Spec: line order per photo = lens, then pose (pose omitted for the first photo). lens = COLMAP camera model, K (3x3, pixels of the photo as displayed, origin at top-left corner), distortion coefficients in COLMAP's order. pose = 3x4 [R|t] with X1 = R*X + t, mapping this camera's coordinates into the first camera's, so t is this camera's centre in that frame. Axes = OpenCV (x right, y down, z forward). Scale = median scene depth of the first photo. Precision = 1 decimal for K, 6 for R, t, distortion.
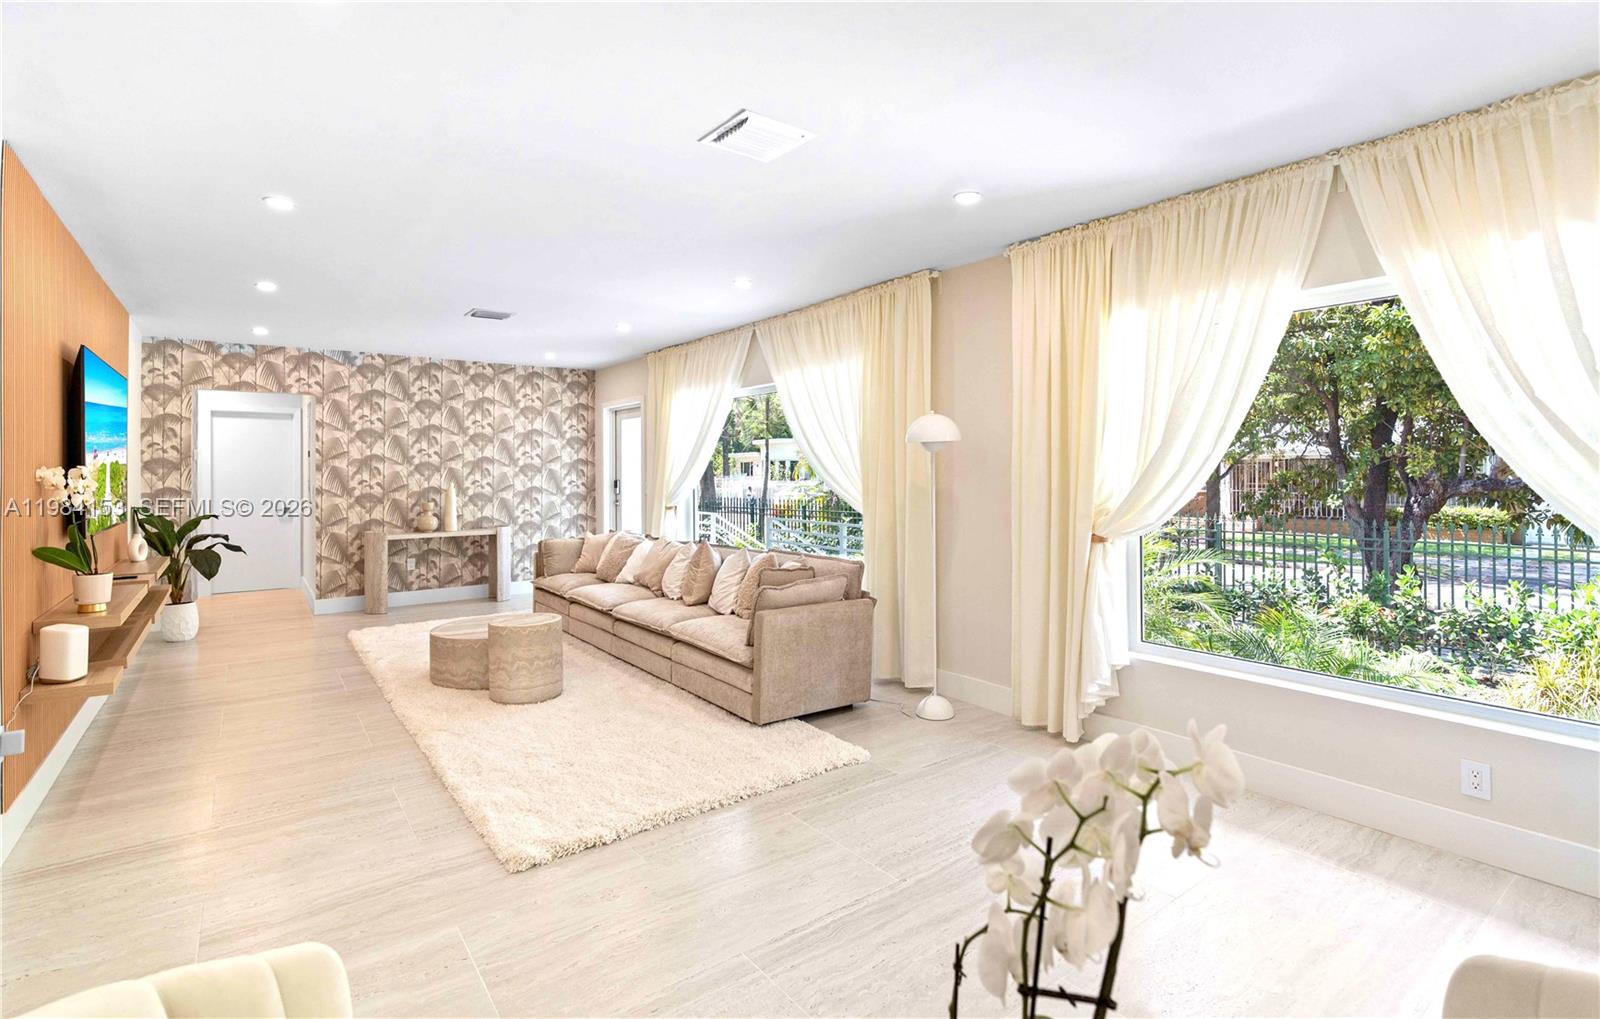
lens RADIAL K [[746.4, 0, 794.0], [0, 746.4, 470.1], [0, 0, 1]] dist [-0.003734, 0.001614]
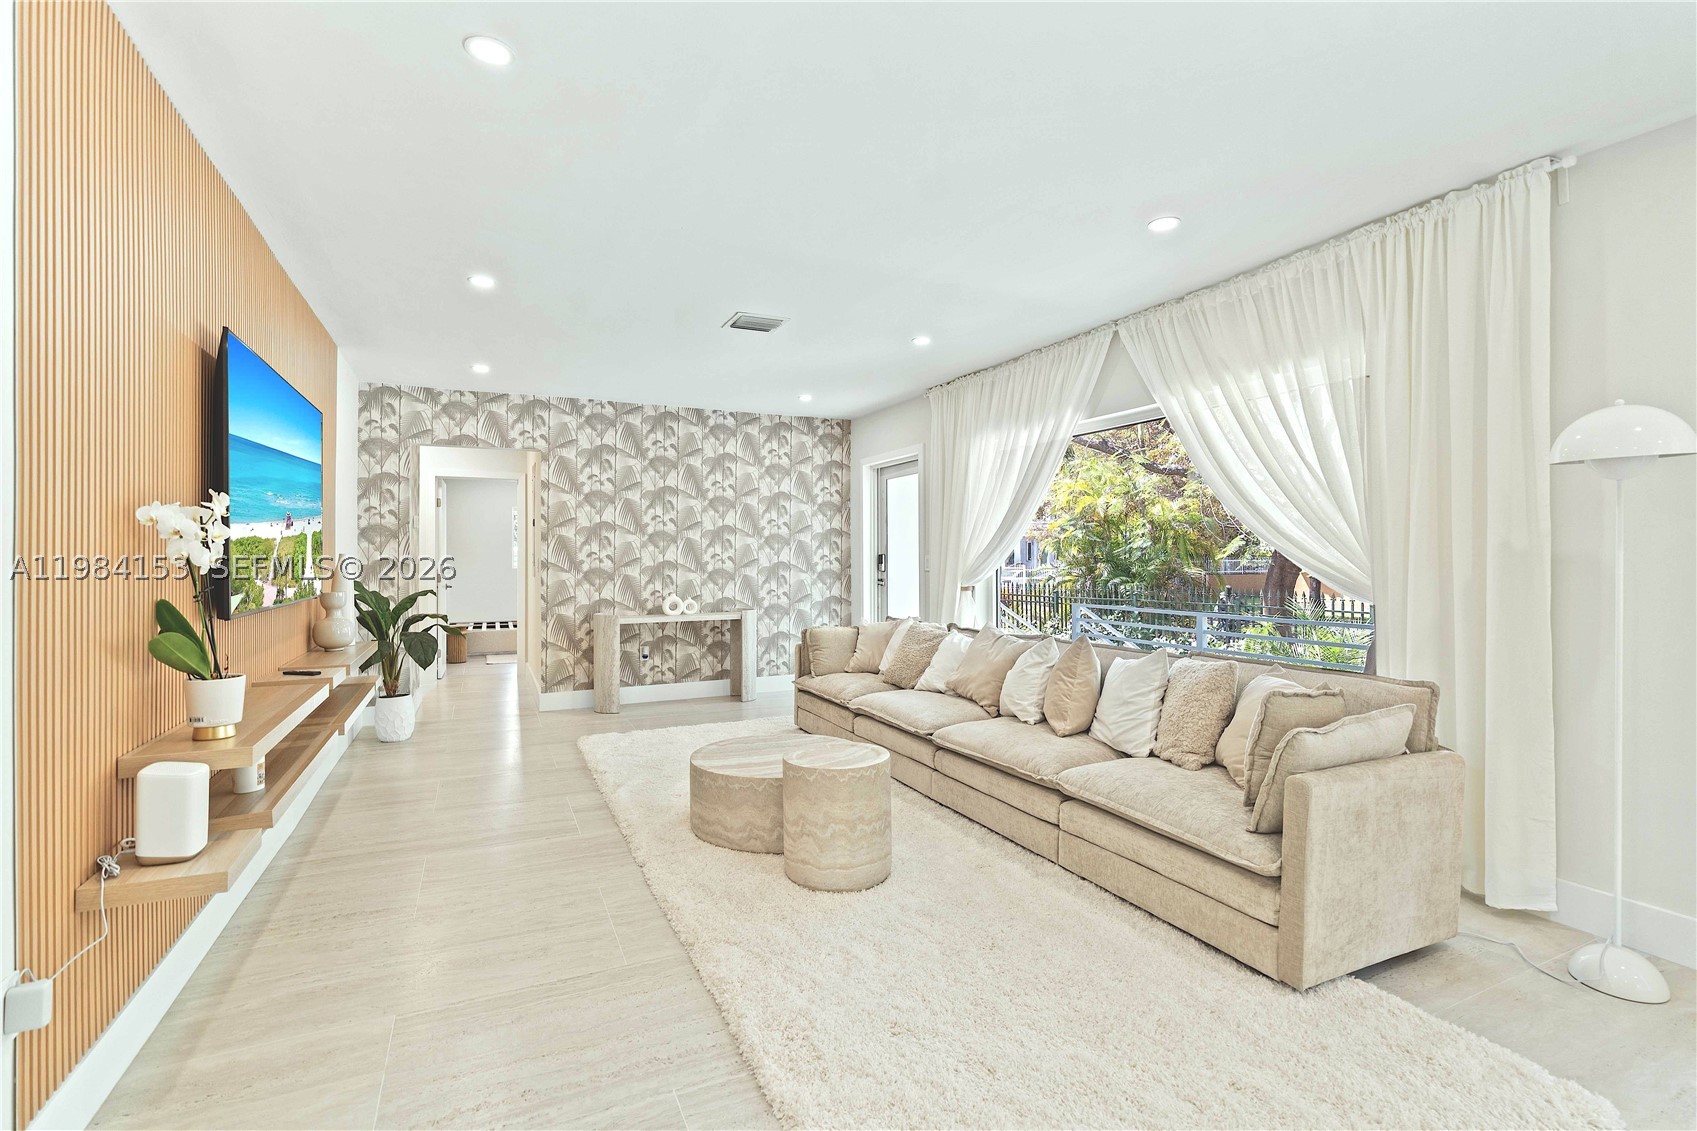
lens RADIAL K [[766.7, 0, 841.1], [0, 766.7, 557.5], [0, 0, 1]] dist [-0.005923, 0.001036]
pose [[0.980997, 0.001719, -0.194017, -0.175118], [-0.001026, 0.999993, 0.003676, 0.020744], [0.194021, -0.003407, 0.980991, 0.269140]]
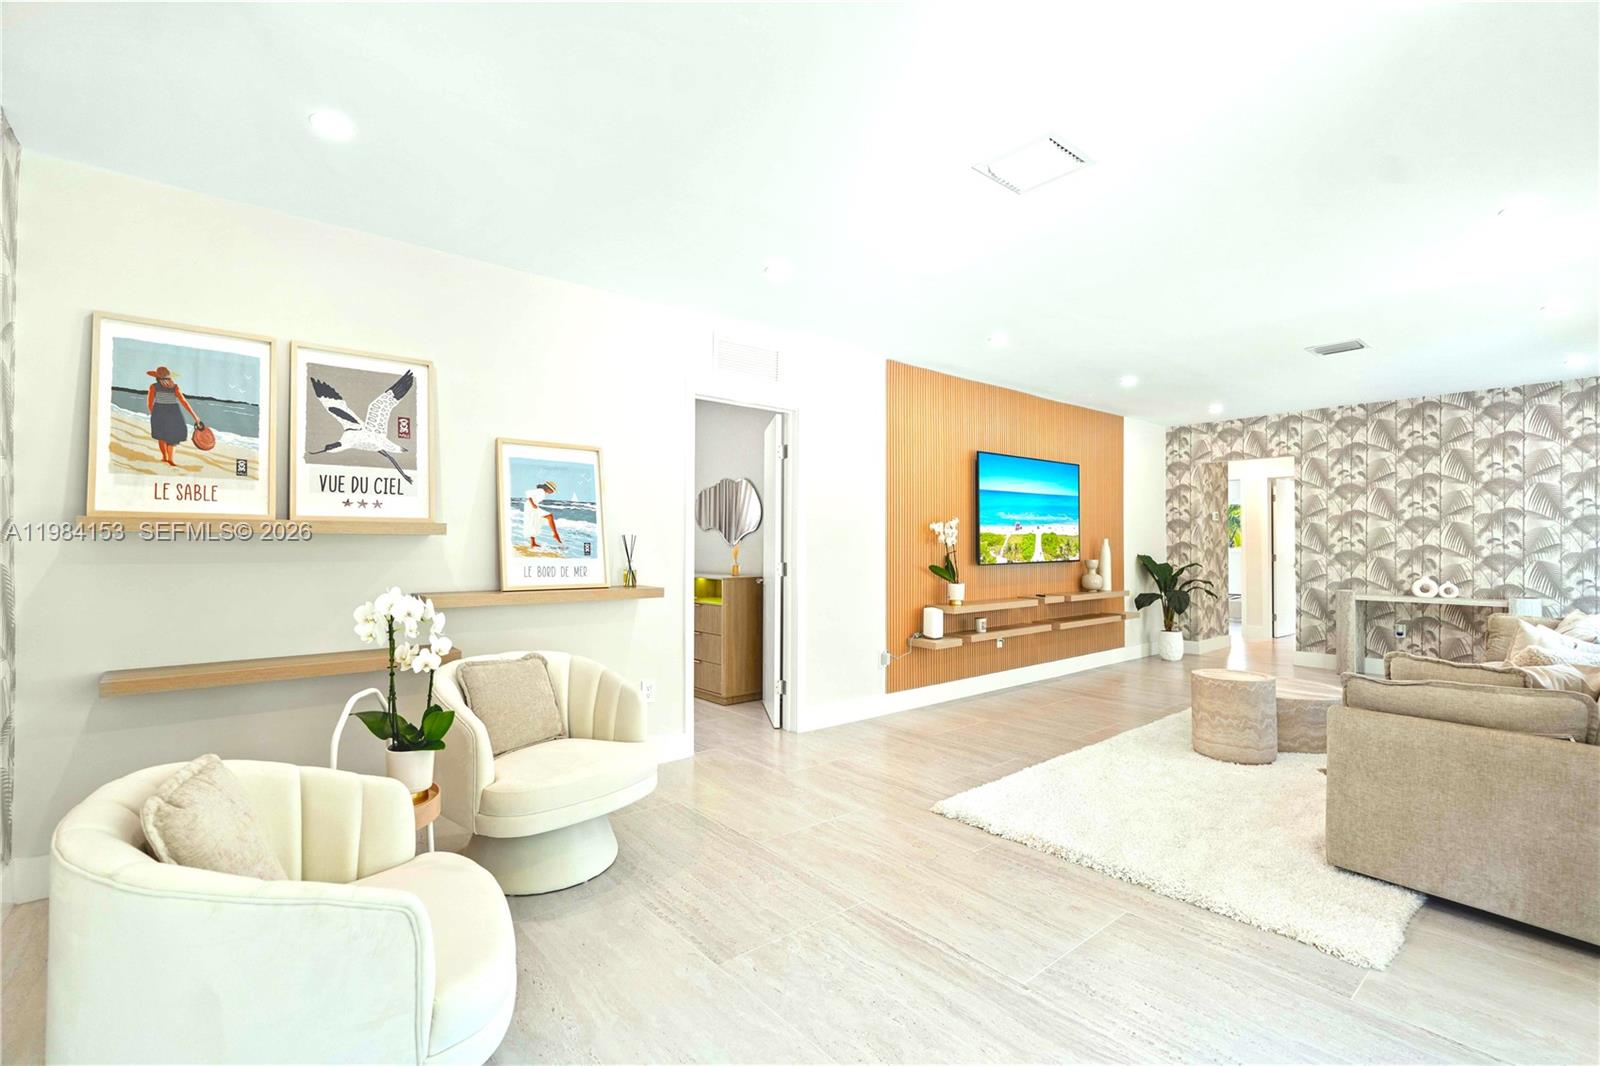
lens RADIAL K [[722.9, 0, 800.5], [0, 722.9, 527.5], [0, 0, 1]] dist [-0.005923, 0.001036]
pose [[0.061393, -0.015965, -0.997986, 0.409813], [-0.000062, 0.999872, -0.015999, 0.020788], [0.998114, 0.001044, 0.061384, 0.302780]]
